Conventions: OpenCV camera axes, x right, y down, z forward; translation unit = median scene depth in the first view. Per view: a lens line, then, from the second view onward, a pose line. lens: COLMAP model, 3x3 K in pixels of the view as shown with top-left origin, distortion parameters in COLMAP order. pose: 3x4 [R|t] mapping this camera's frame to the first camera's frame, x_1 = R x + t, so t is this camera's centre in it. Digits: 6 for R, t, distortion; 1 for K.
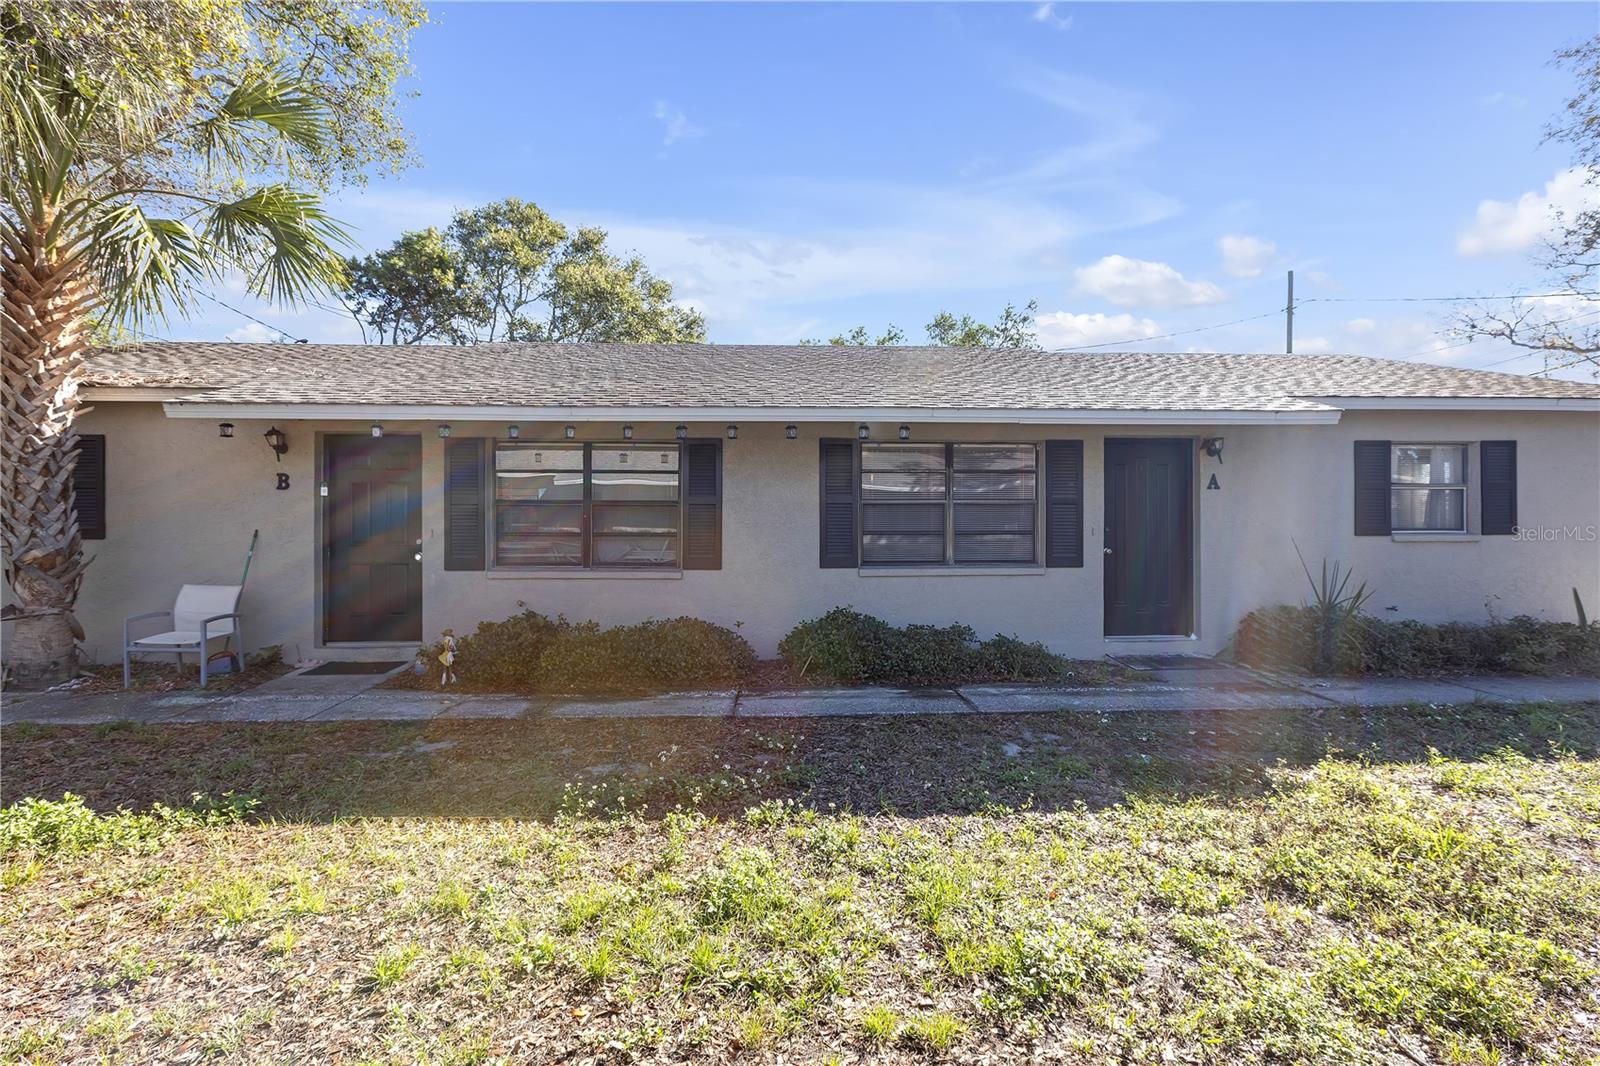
lens RADIAL K [[716.5, 0, 800.0], [0, 716.5, 533.0], [0, 0, 1]] dist [0.000719, -0.000024]
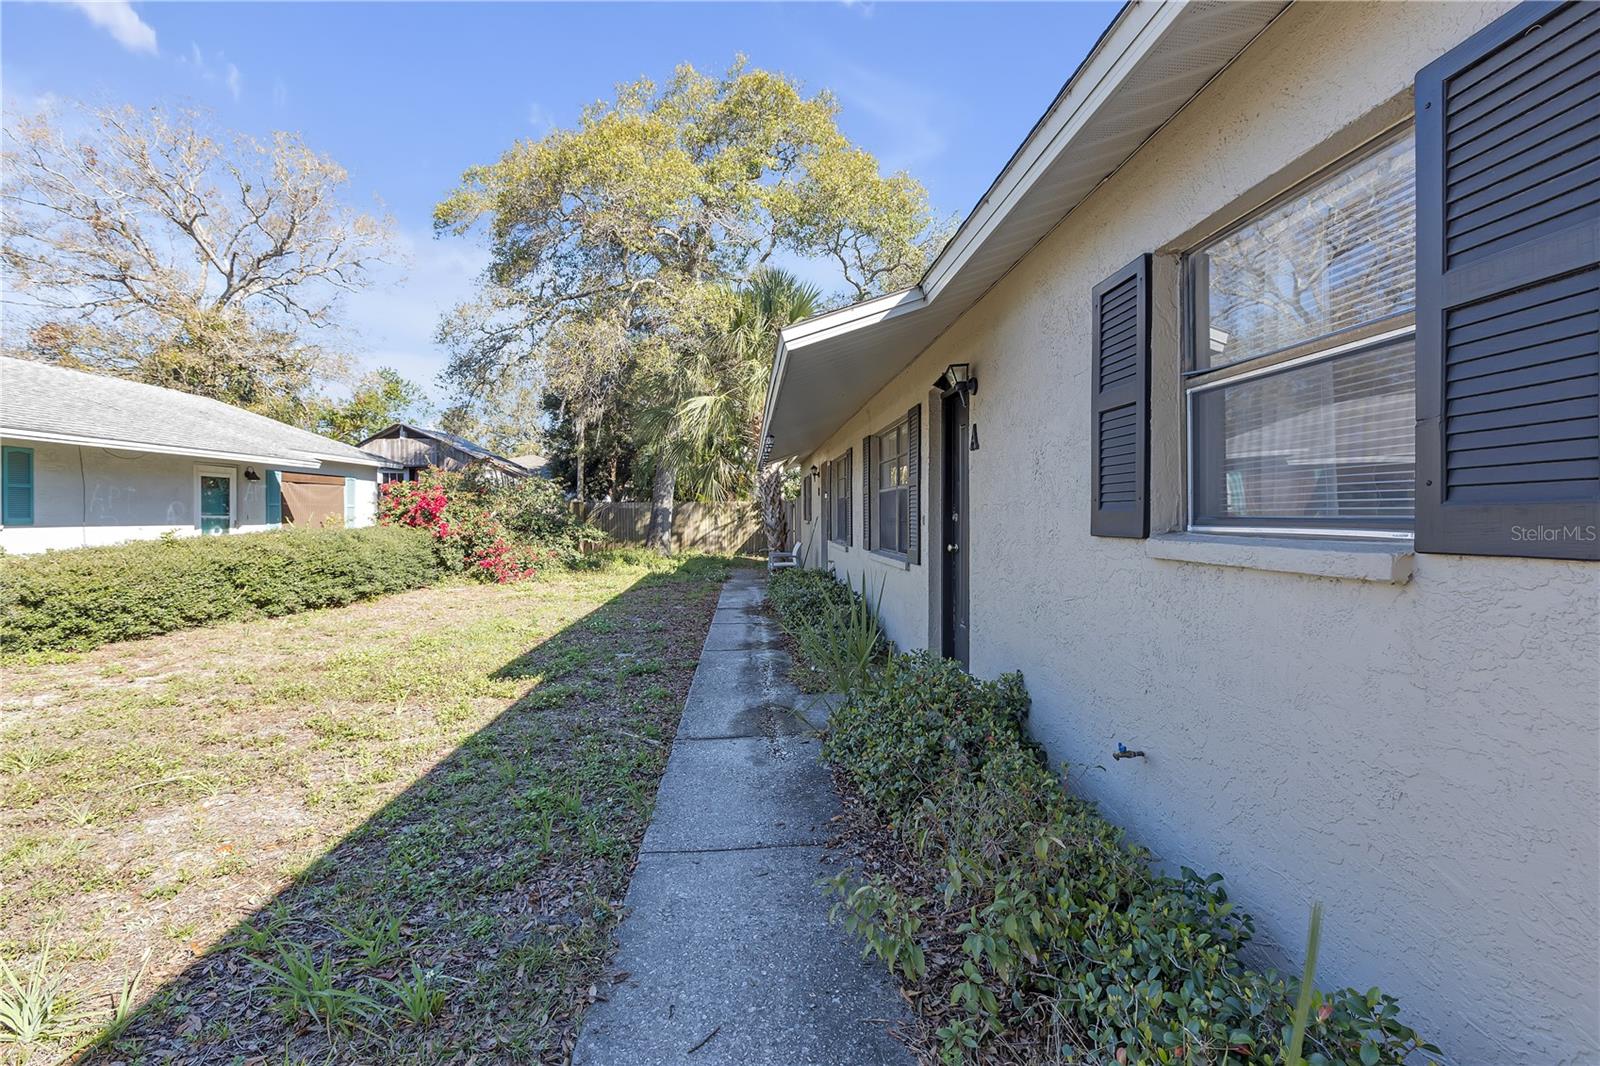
lens RADIAL K [[727.9, 0, 797.6], [0, 727.9, 517.1], [0, 0, 1]] dist [0.000224, 0.000183]
pose [[0.020355, 0.002482, -0.999790, 1.189473], [-0.004021, 0.999989, 0.002400, -0.006559], [0.999785, 0.003971, 0.020364, 0.851854]]
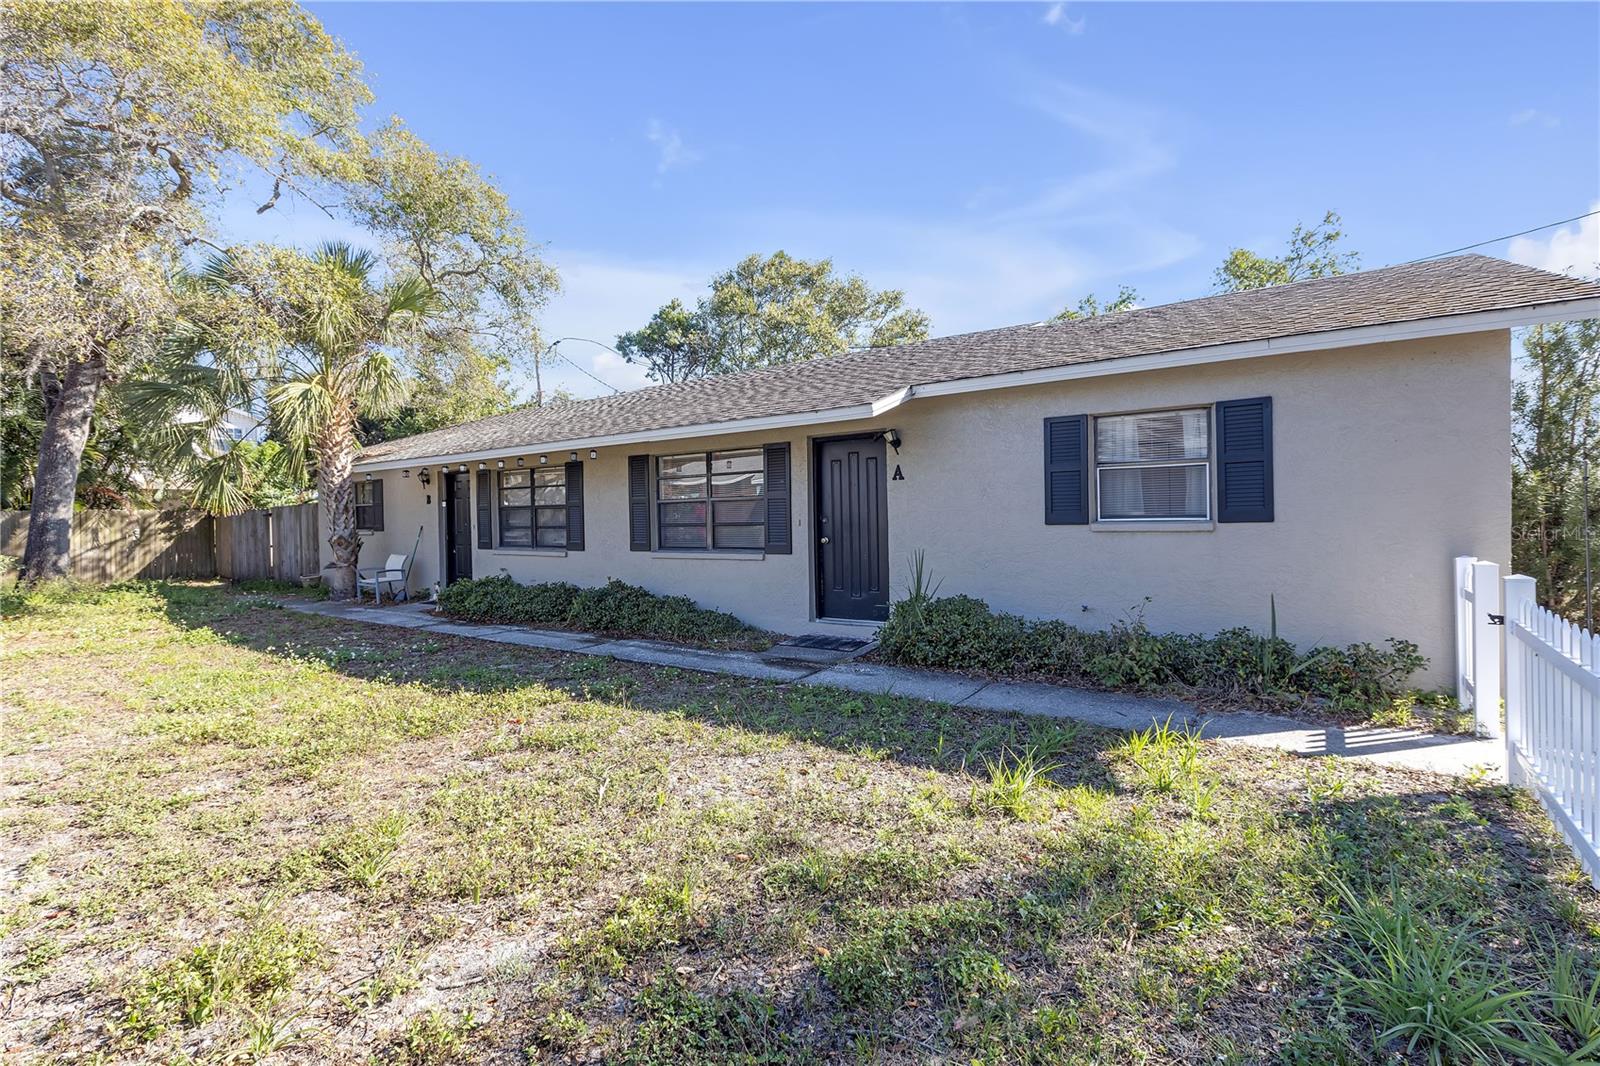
lens RADIAL K [[741.2, 0, 800.0], [0, 741.2, 533.0], [0, 0, 1]] dist [0.000235, 0.000058]
pose [[0.785243, 0.000713, -0.619187, 1.132024], [0.011328, 0.999815, 0.015518, -0.004155], [0.619084, -0.019200, 0.785090, 0.088109]]
